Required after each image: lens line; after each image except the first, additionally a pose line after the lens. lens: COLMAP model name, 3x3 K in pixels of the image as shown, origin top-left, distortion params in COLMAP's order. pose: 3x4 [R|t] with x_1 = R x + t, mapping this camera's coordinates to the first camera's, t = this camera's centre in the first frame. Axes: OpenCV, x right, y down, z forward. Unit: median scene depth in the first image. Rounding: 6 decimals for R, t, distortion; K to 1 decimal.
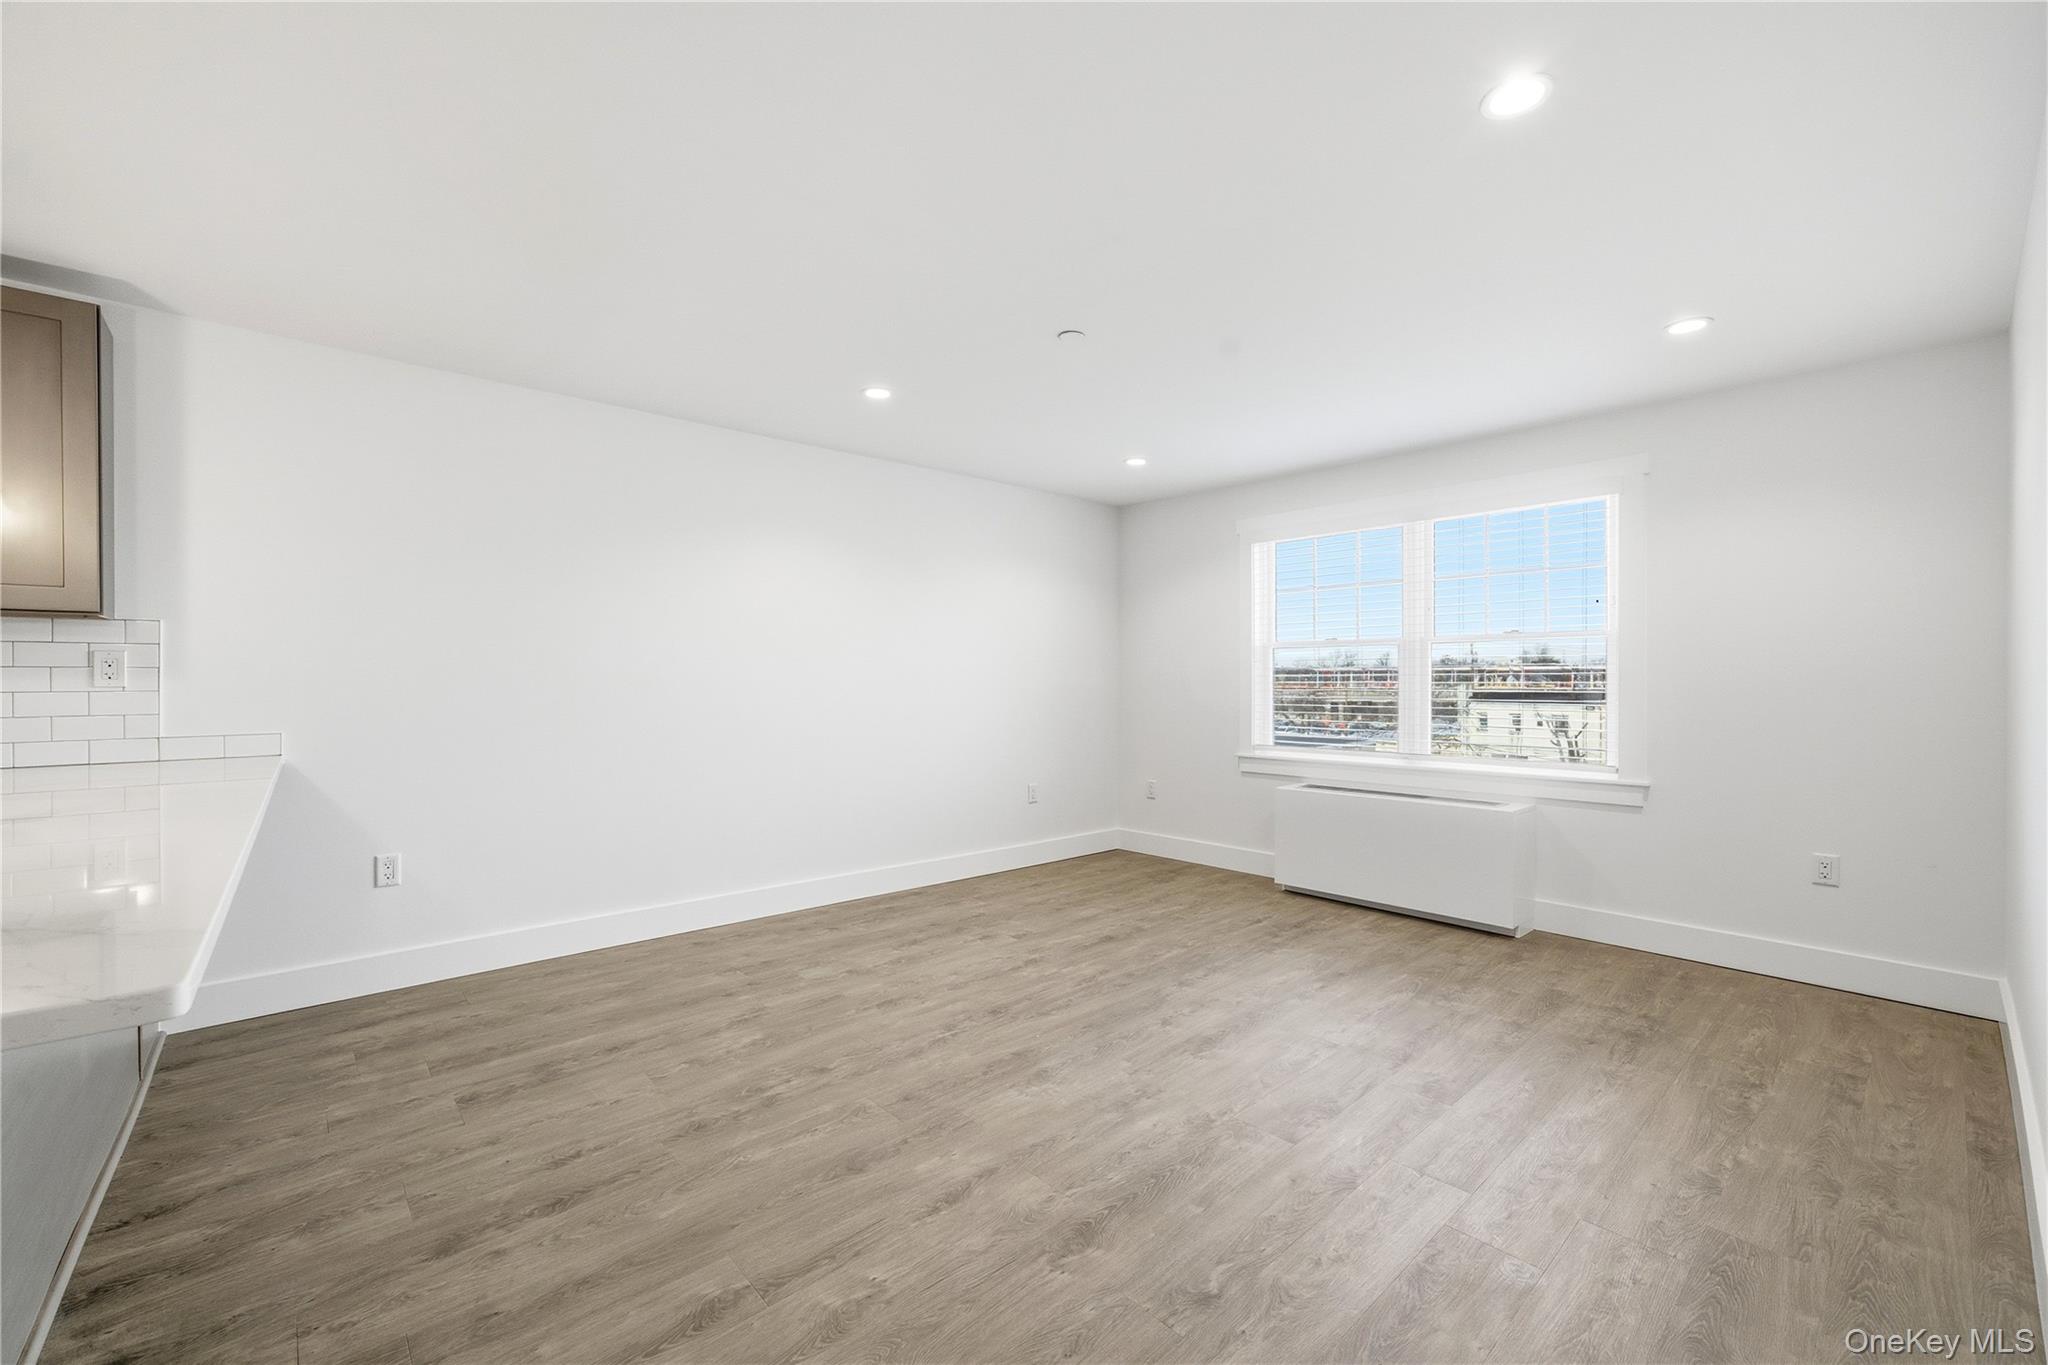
lens RADIAL K [[834.6, 0, 1032.7], [0, 834.6, 686.3], [0, 0, 1]] dist [-0.022489, 0.006361]
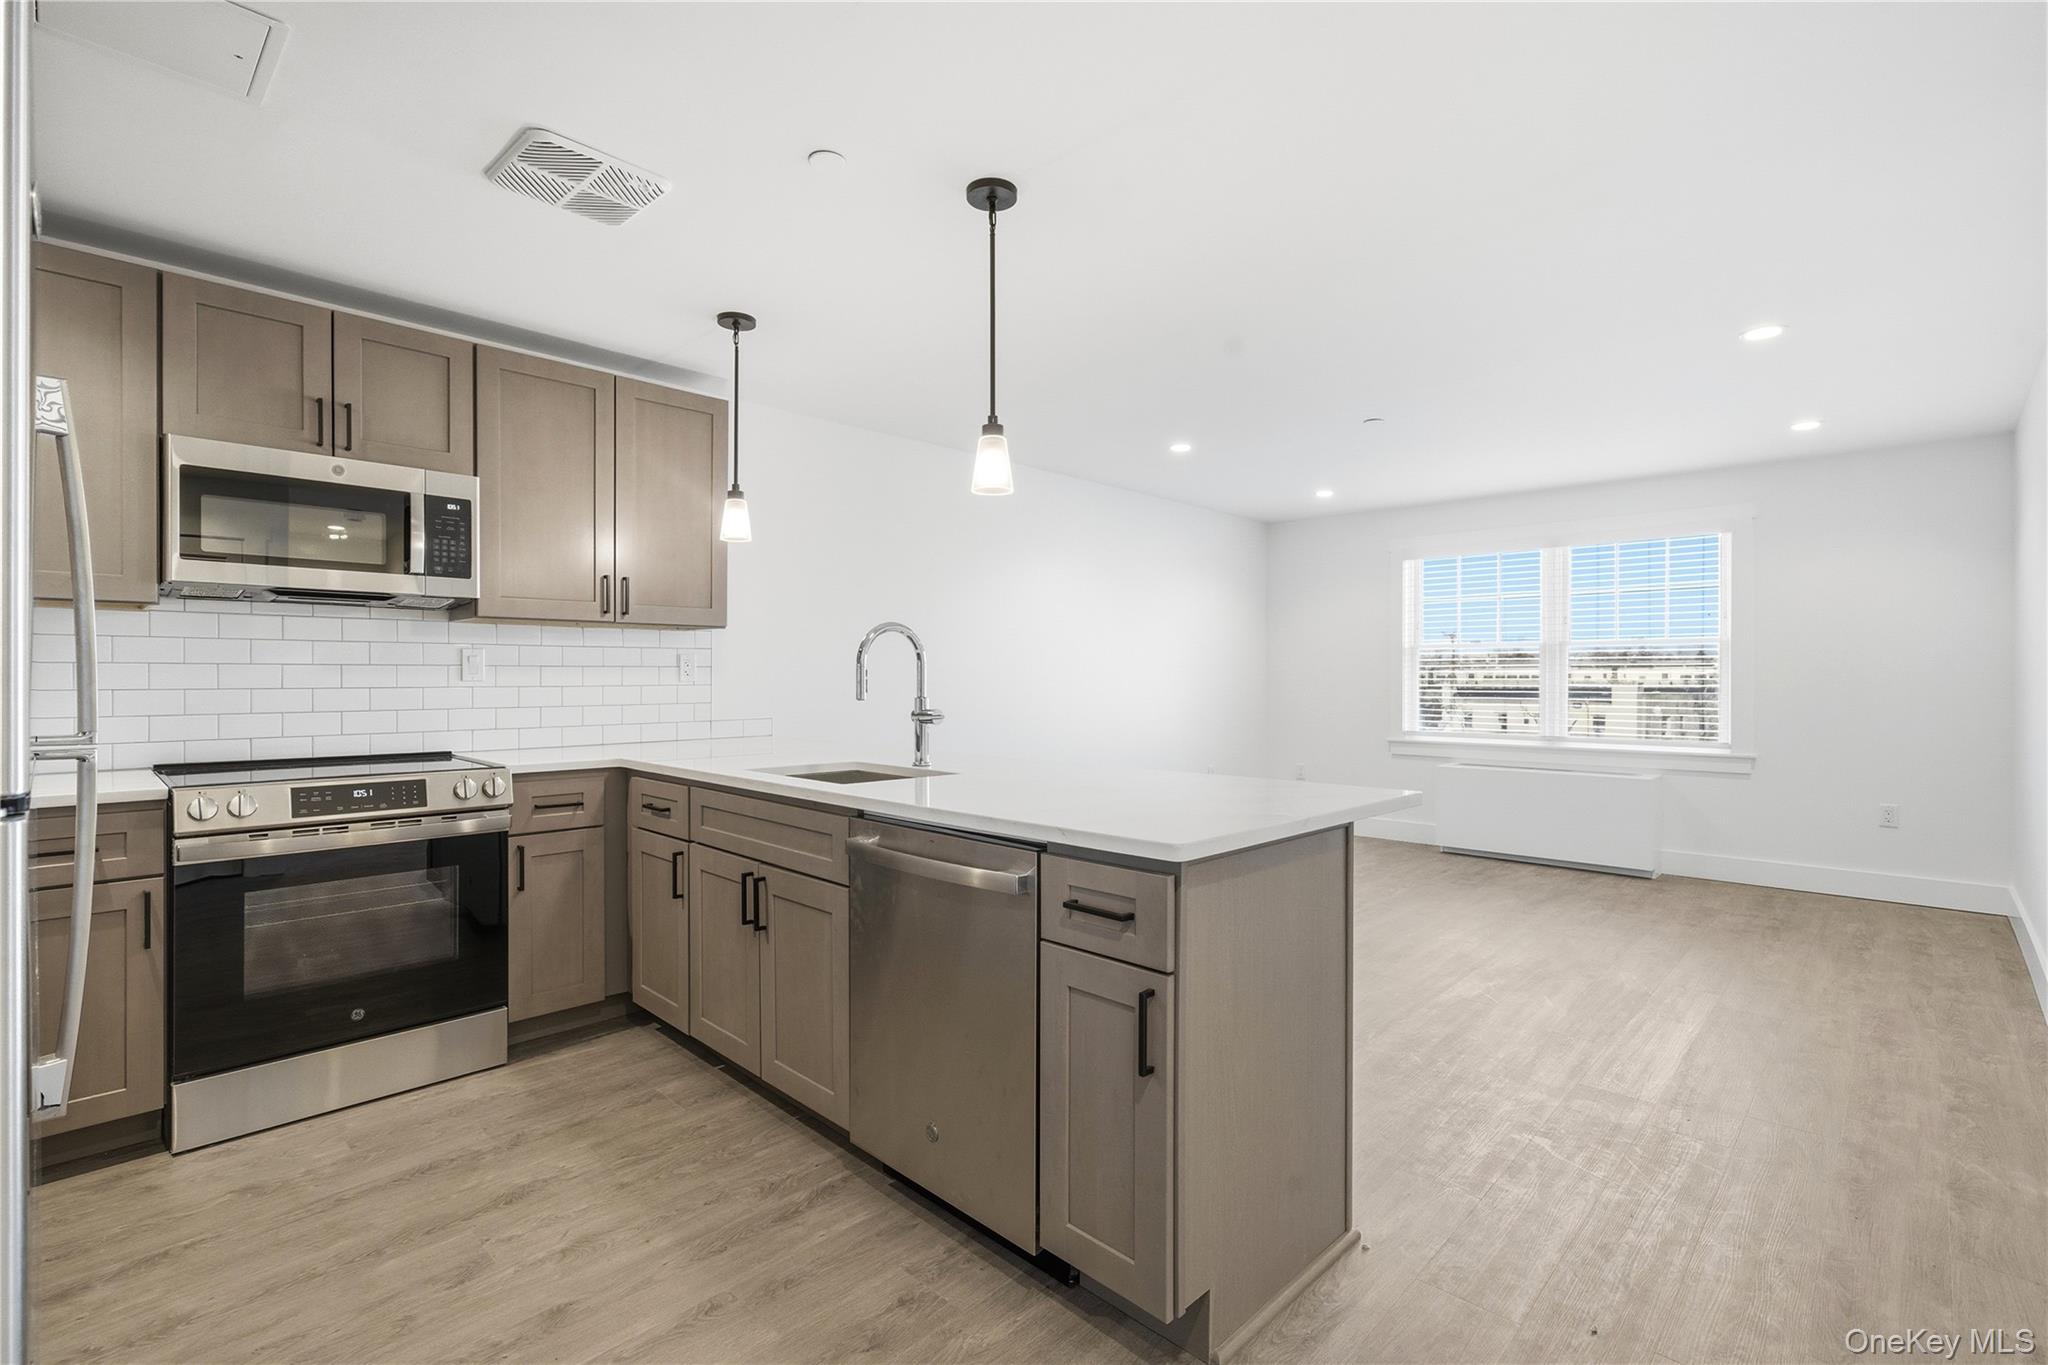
lens RADIAL K [[944.6, 0, 1031.4], [0, 944.6, 677.1], [0, 0, 1]] dist [-0.010662, 0.004552]
pose [[0.996937, -0.000101, 0.078204, -0.598726], [0.000501, 0.999987, -0.005104, 0.000555], [-0.078203, 0.005128, 0.996924, -0.460742]]
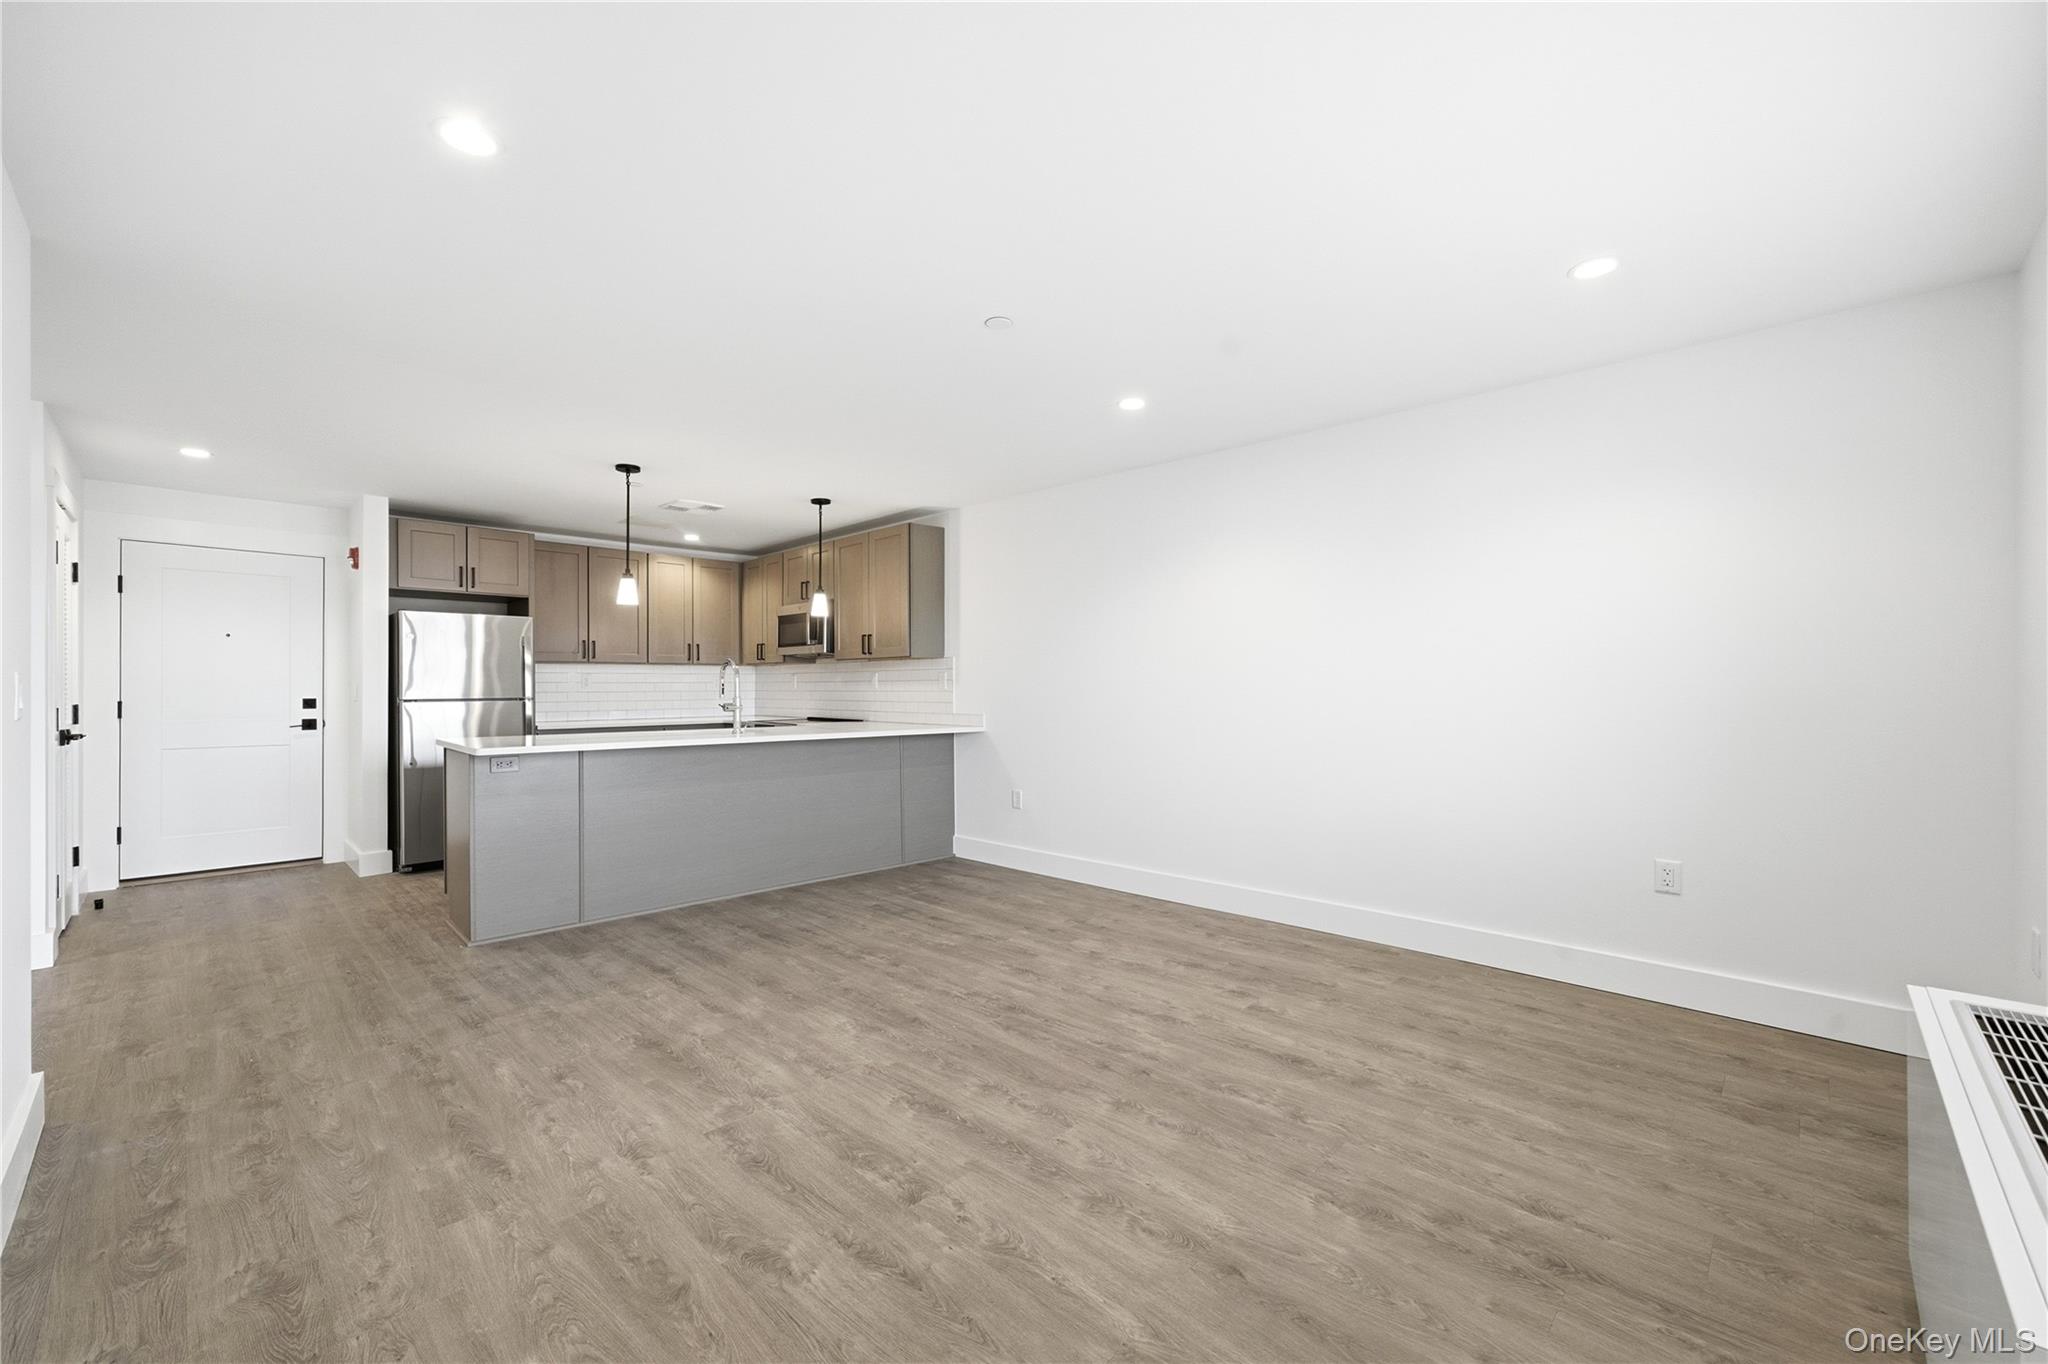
lens RADIAL K [[834.6, 0, 1015.2], [0, 834.6, 692.1], [0, 0, 1]] dist [-0.022489, 0.006361]
pose [[0.048031, 0.004906, -0.998834, 0.935726], [-0.001503, 0.999987, 0.004839, -0.001103], [0.998845, 0.001269, 0.048038, 0.920040]]
